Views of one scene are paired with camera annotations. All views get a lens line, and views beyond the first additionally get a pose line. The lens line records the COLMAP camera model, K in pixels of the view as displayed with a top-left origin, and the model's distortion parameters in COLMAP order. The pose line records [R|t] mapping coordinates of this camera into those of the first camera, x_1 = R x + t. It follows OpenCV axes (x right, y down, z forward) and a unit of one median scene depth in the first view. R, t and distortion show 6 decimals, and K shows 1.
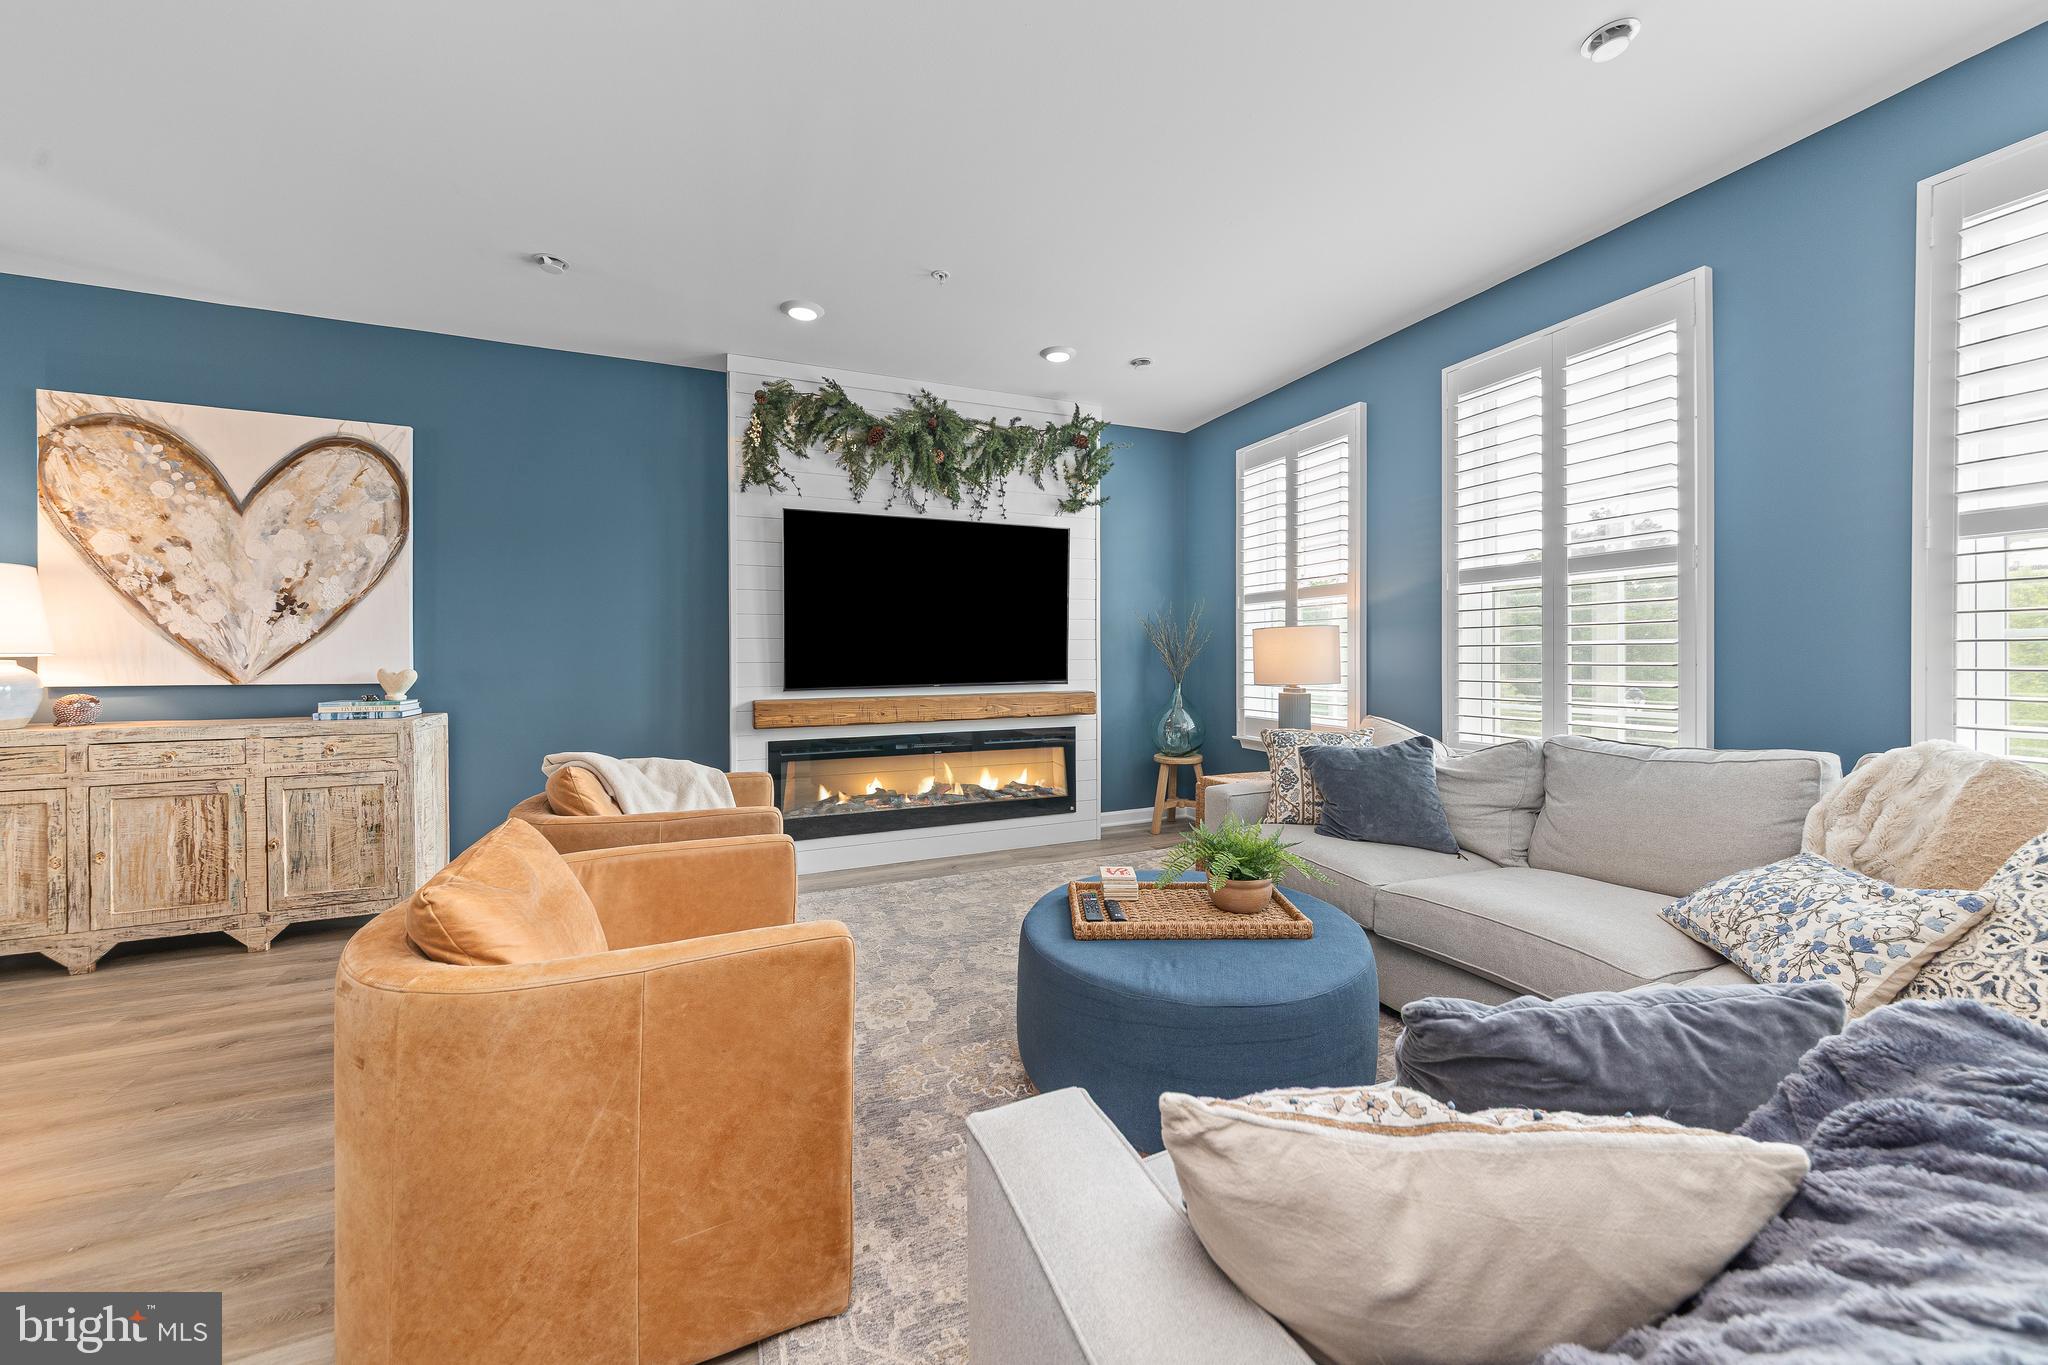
lens RADIAL K [[743.4, 0, 1029.5], [0, 743.4, 664.5], [0, 0, 1]] dist [-0.009231, 0.002936]
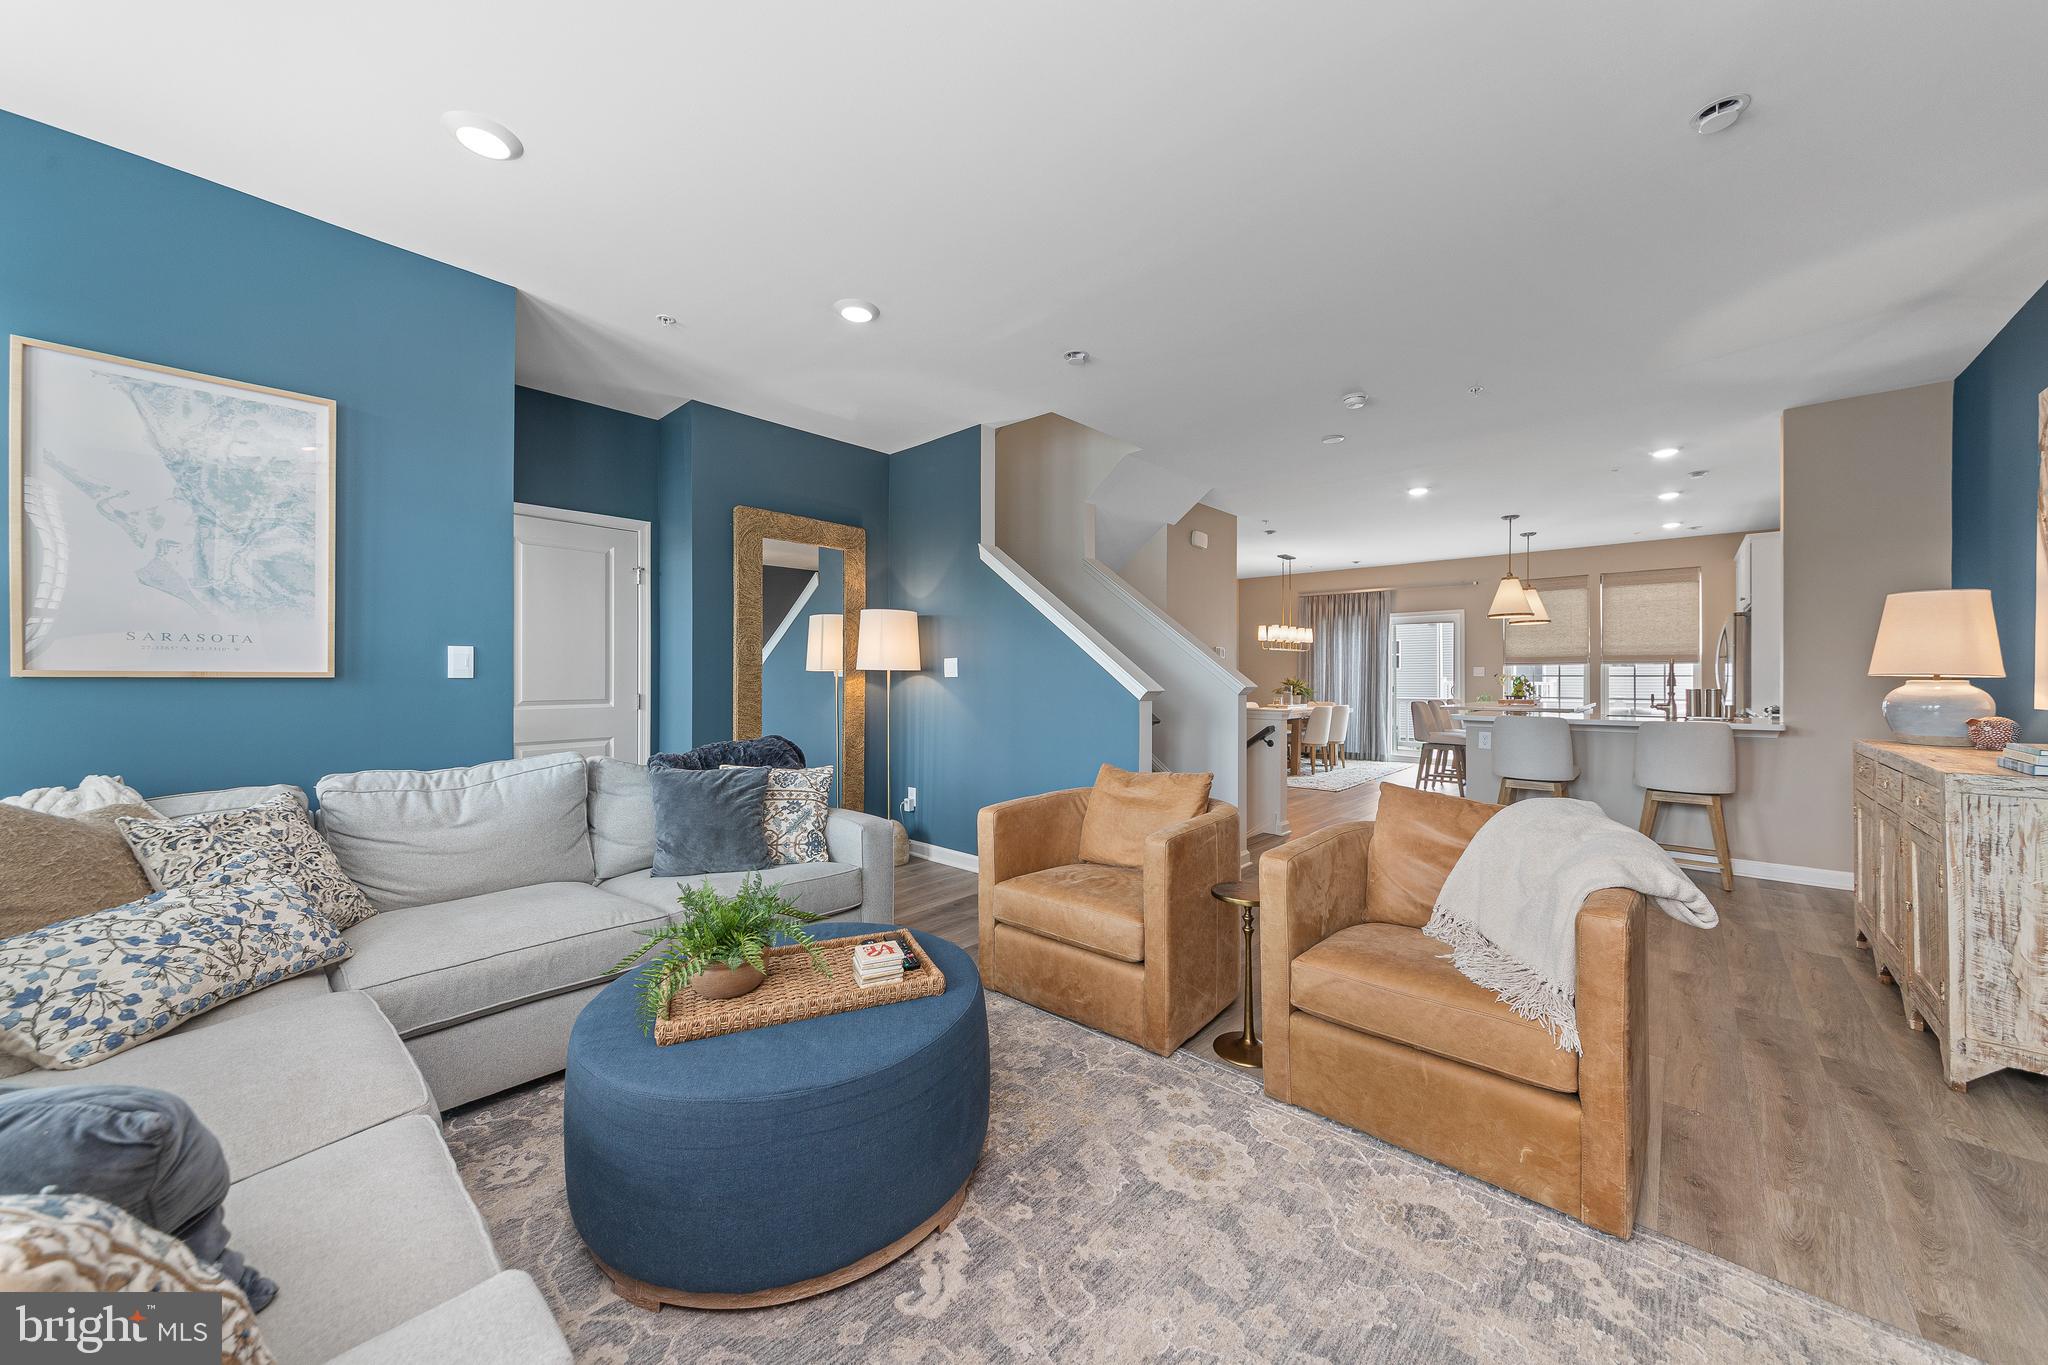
lens RADIAL K [[743.4, 0, 1030.1], [0, 743.4, 672.2], [0, 0, 1]] dist [-0.009231, 0.002936]
pose [[-0.908297, 0.002159, -0.418320, 0.214310], [-0.001384, 0.999966, 0.008165, -0.023447], [0.418323, 0.007996, -0.908263, 1.251054]]
